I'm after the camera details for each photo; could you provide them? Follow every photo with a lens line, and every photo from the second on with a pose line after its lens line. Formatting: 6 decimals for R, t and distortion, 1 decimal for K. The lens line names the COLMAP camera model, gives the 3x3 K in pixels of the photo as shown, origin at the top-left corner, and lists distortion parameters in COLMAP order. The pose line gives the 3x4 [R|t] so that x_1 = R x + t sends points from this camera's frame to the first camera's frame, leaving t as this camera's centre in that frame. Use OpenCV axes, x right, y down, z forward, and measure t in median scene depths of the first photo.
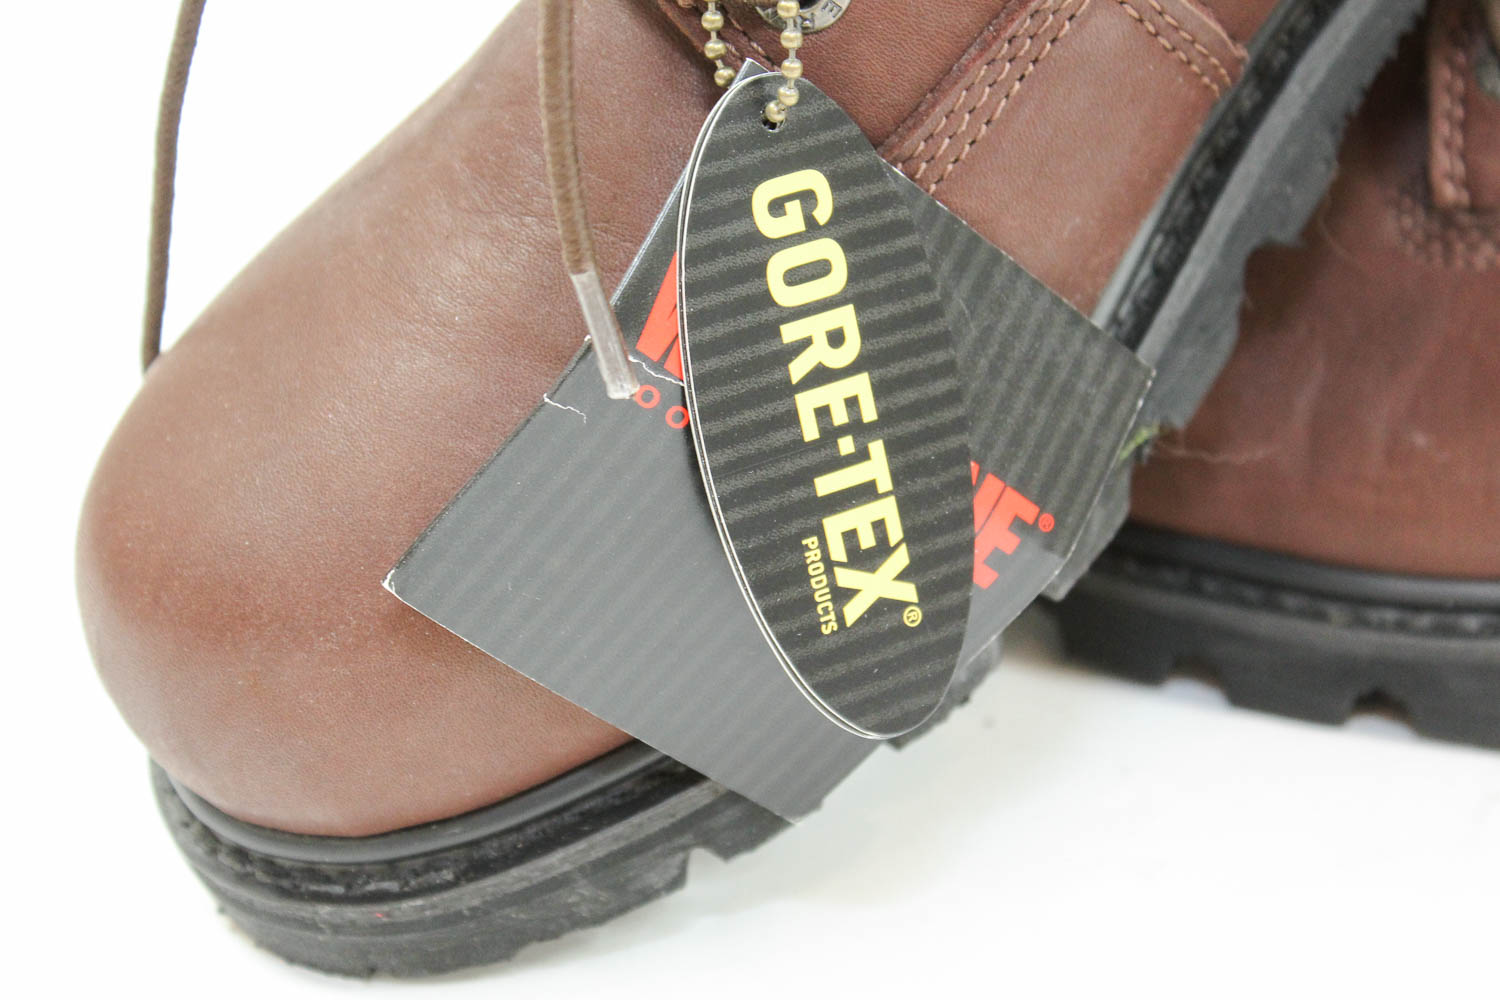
lens RADIAL K [[3250.2, 0, 754.2], [0, 3250.2, 501.2], [0, 0, 1]] dist [0.077874, 0.000000]
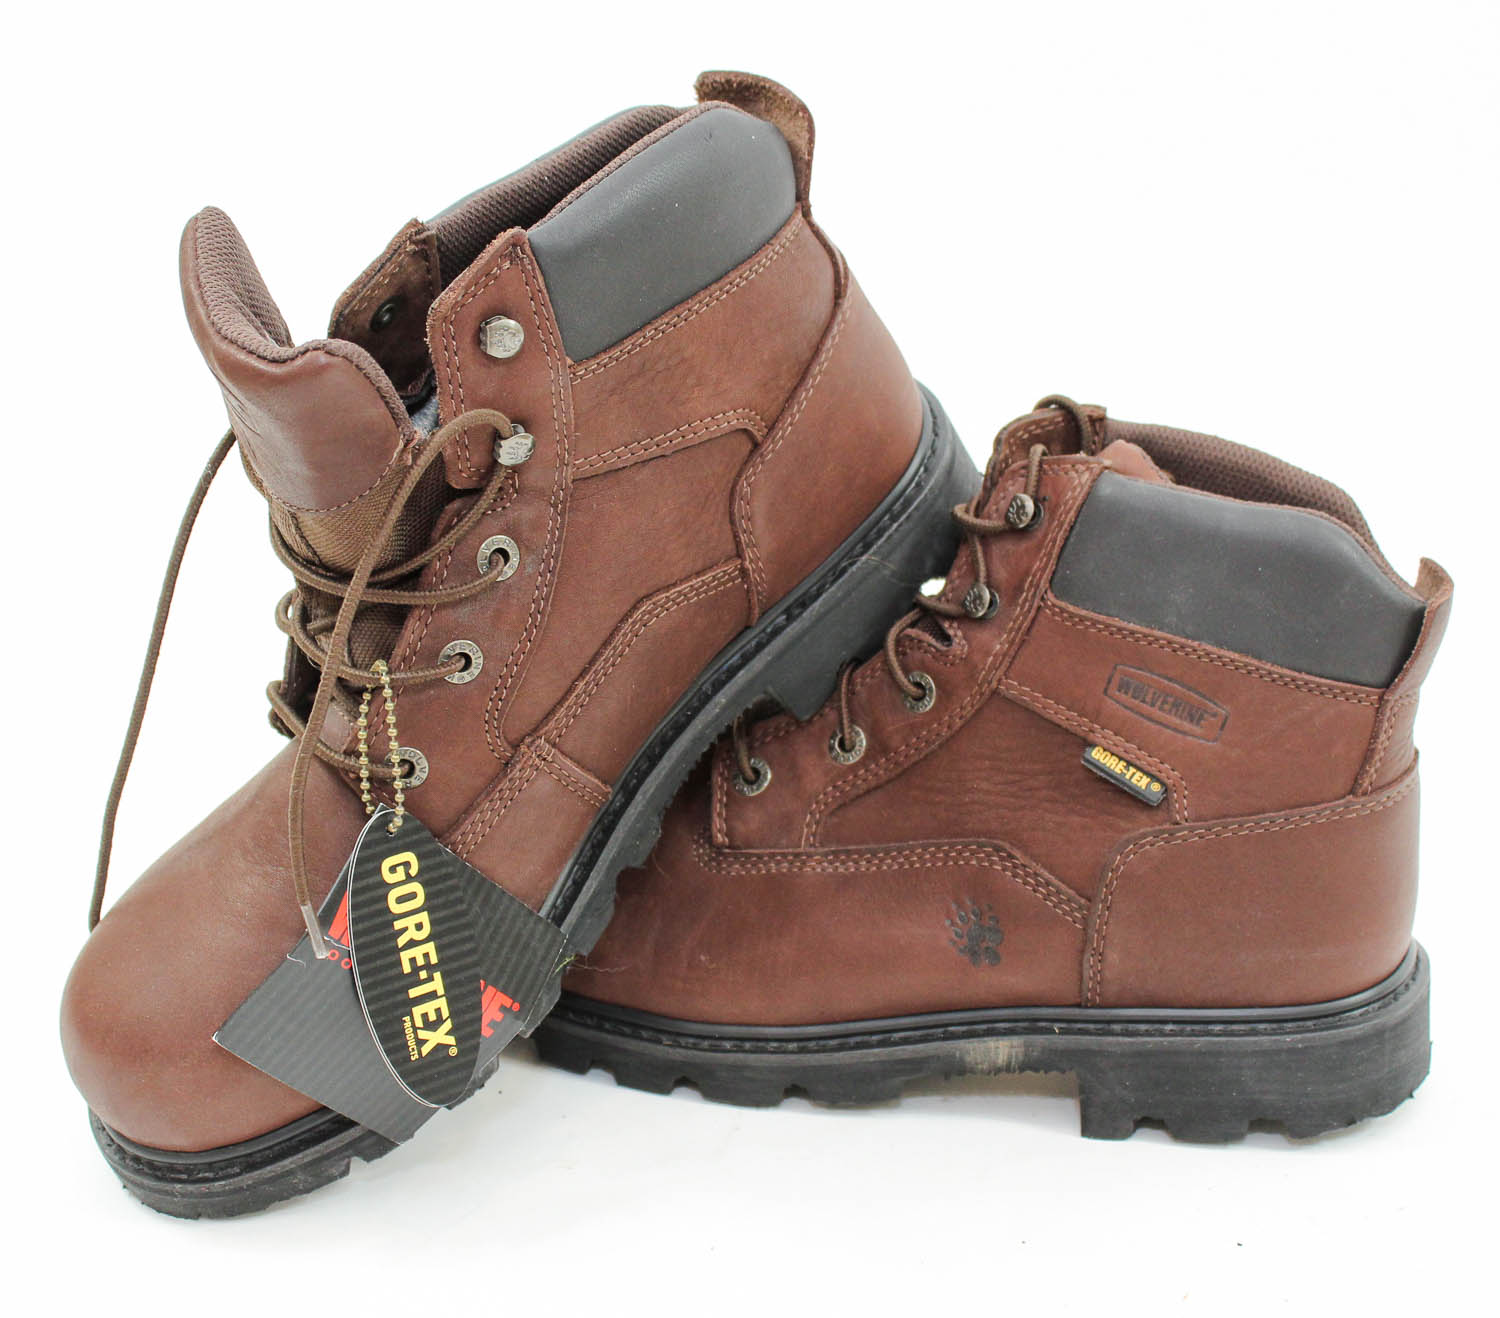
lens RADIAL K [[2533.4, 0, 692.0], [0, 2533.4, 632.9], [0, 0, 1]] dist [-0.072902, 0.000000]
pose [[0.994504, 0.013609, 0.103809, 0.027129], [-0.004203, 0.995906, -0.090292, -0.090154], [-0.104613, 0.089359, 0.990490, -0.716859]]
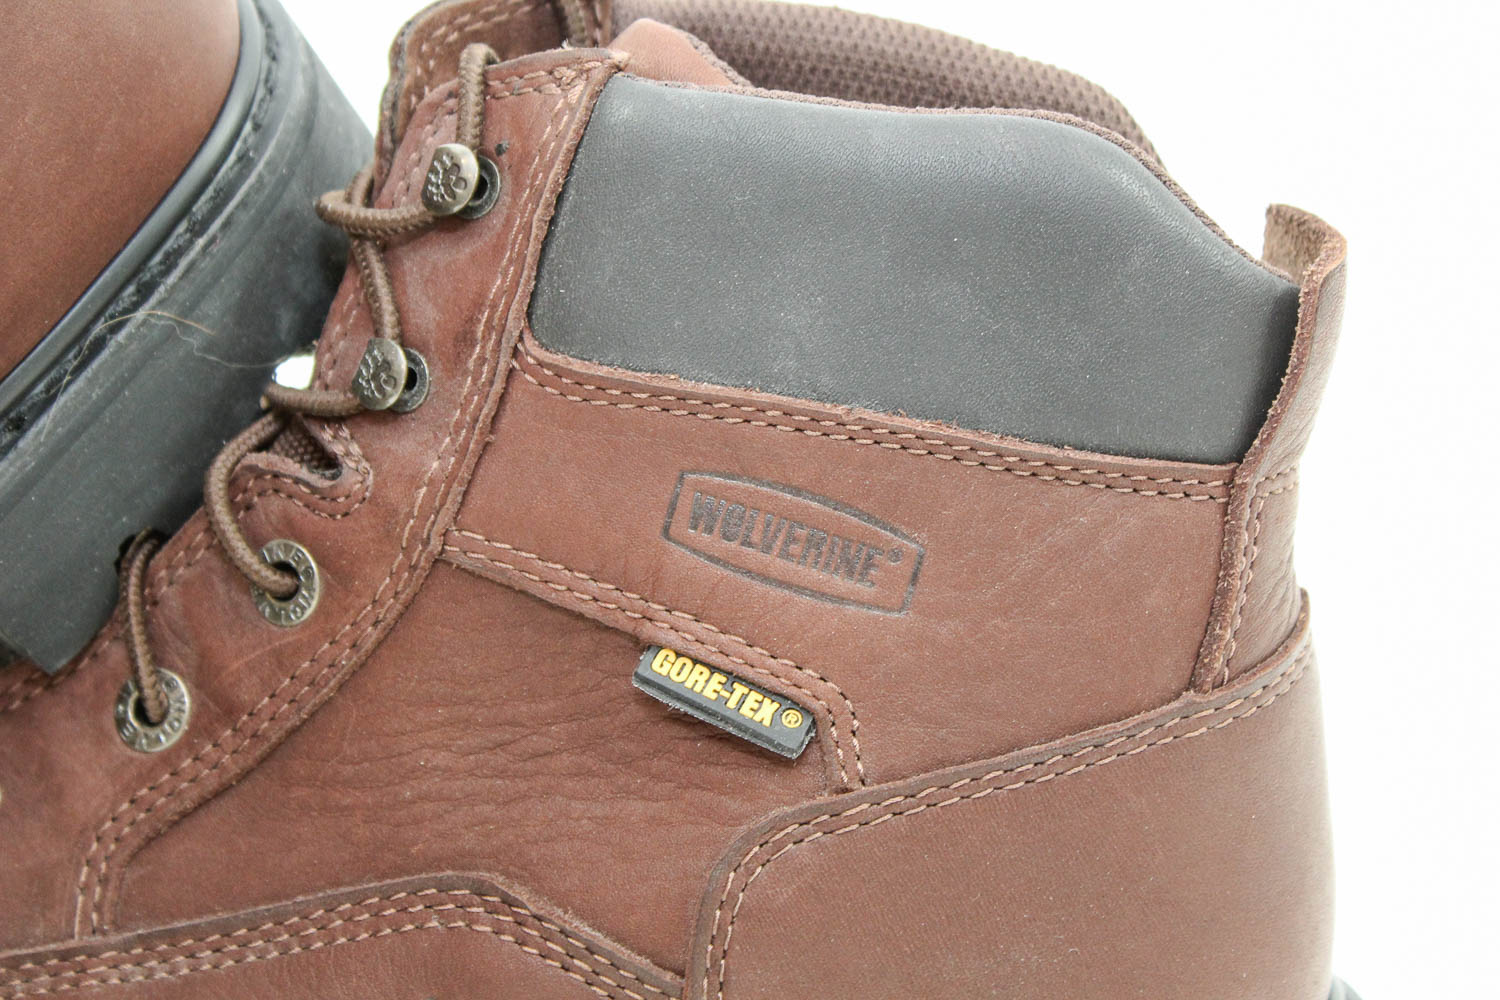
lens RADIAL K [[3250.2, 0, 743.3], [0, 3250.2, 495.2], [0, 0, 1]] dist [0.077874, 0.000000]
pose [[0.959295, -0.082107, 0.270205, 0.229725], [0.118633, 0.985448, -0.121730, -0.087251], [-0.256278, 0.148831, 0.955076, -0.041358]]
